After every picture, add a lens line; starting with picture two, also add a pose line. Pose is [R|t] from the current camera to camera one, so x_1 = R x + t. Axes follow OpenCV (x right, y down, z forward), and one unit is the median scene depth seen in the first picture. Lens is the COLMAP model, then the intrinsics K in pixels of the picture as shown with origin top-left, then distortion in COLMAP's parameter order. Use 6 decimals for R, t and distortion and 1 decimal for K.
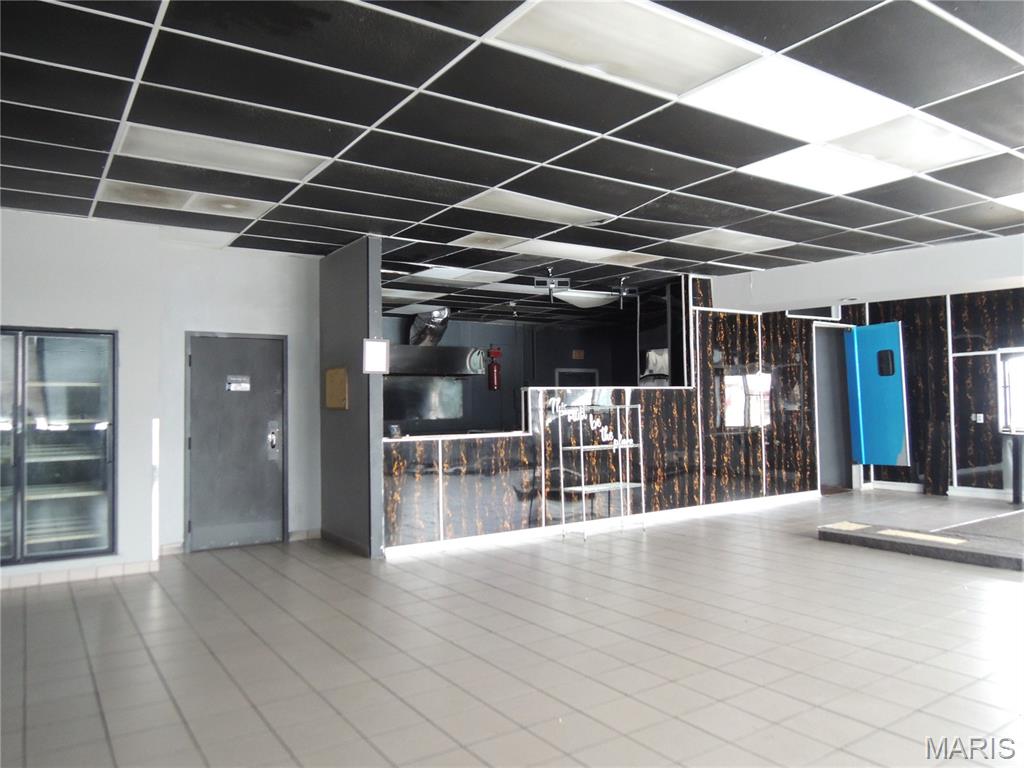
lens RADIAL K [[722.7, 0, 510.4], [0, 722.7, 378.3], [0, 0, 1]] dist [-0.030699, 0.004425]
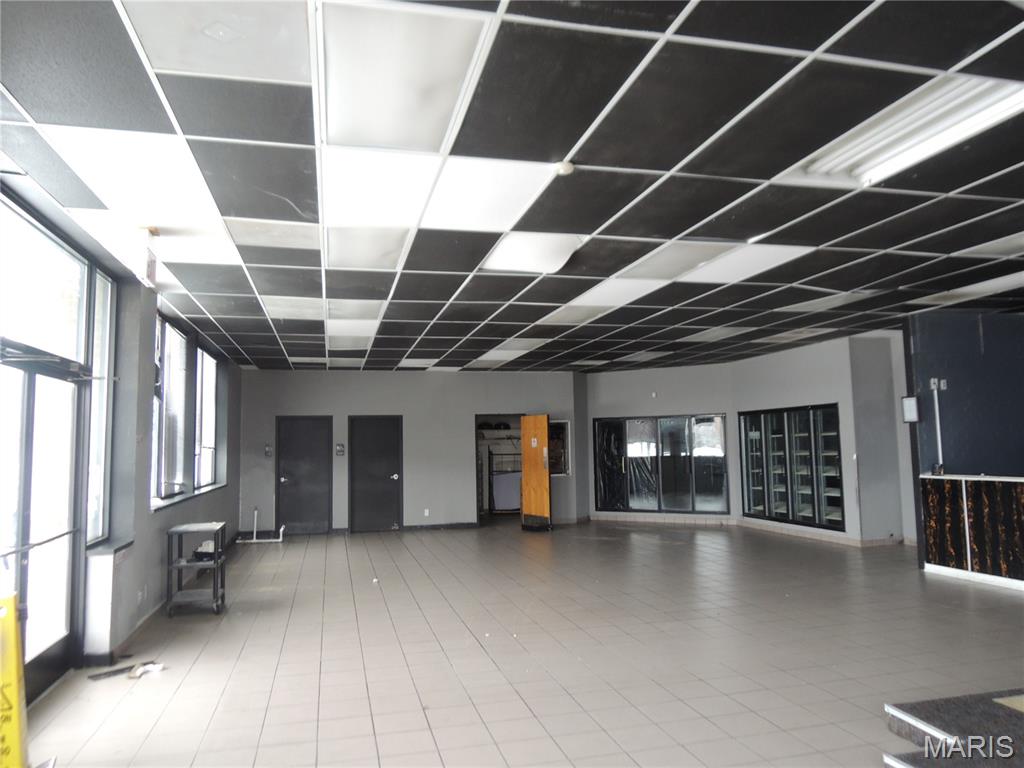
lens RADIAL K [[722.7, 0, 510.4], [0, 722.7, 378.3], [0, 0, 1]] dist [-0.030699, 0.004425]
pose [[-0.339453, -0.065911, -0.938311, 1.127640], [0.067538, 0.993259, -0.094204, -0.012429], [0.938195, -0.095349, -0.332714, 0.695947]]
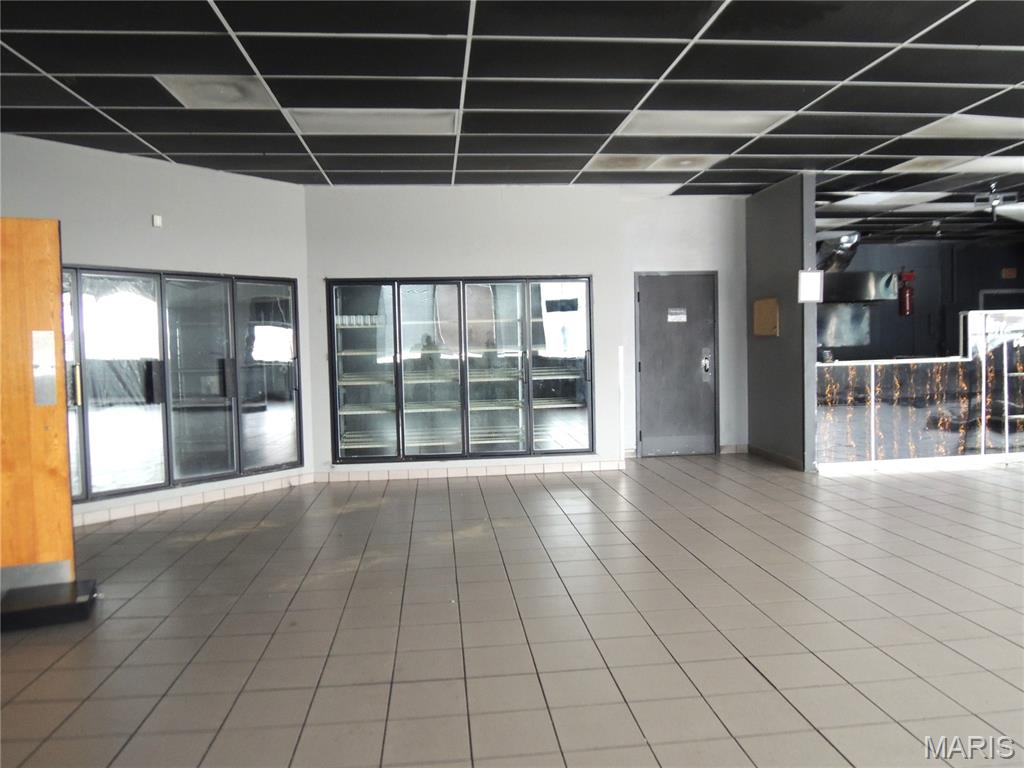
lens RADIAL K [[722.7, 0, 510.4], [0, 722.7, 378.3], [0, 0, 1]] dist [-0.030699, 0.004425]
pose [[0.882428, 0.012965, -0.470269, -0.068419], [0.032558, 0.995540, 0.088539, -0.003329], [0.469320, -0.093441, 0.878070, -0.144498]]
